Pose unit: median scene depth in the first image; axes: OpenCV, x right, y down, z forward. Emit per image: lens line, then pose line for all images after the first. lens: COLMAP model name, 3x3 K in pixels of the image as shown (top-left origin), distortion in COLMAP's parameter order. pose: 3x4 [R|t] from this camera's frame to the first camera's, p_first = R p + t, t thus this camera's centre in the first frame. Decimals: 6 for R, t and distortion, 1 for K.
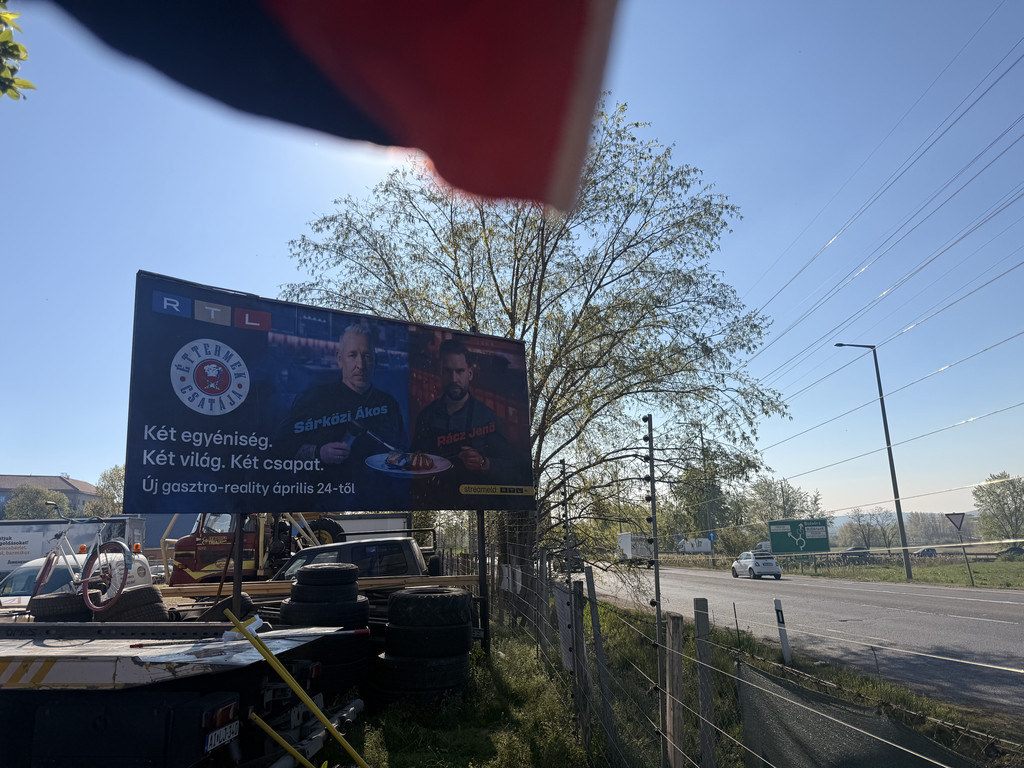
lens RADIAL K [[759.7, 0, 511.9], [0, 759.7, 382.1], [0, 0, 1]] dist [0.125909, -0.204539]
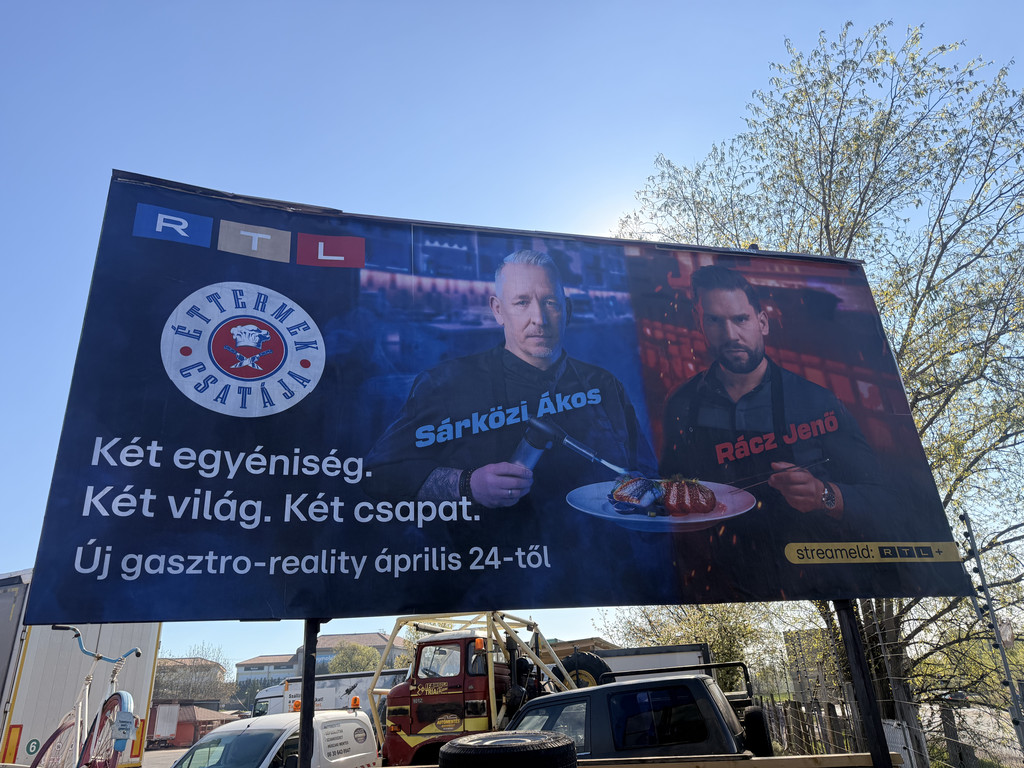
lens RADIAL K [[707.4, 0, 514.6], [0, 707.4, 391.7], [0, 0, 1]] dist [0.138851, -0.196926]
pose [[0.925765, -0.171079, -0.337182, -0.062012], [0.105225, 0.973123, -0.204838, 0.129708], [0.363163, 0.154152, 0.918885, 0.583901]]
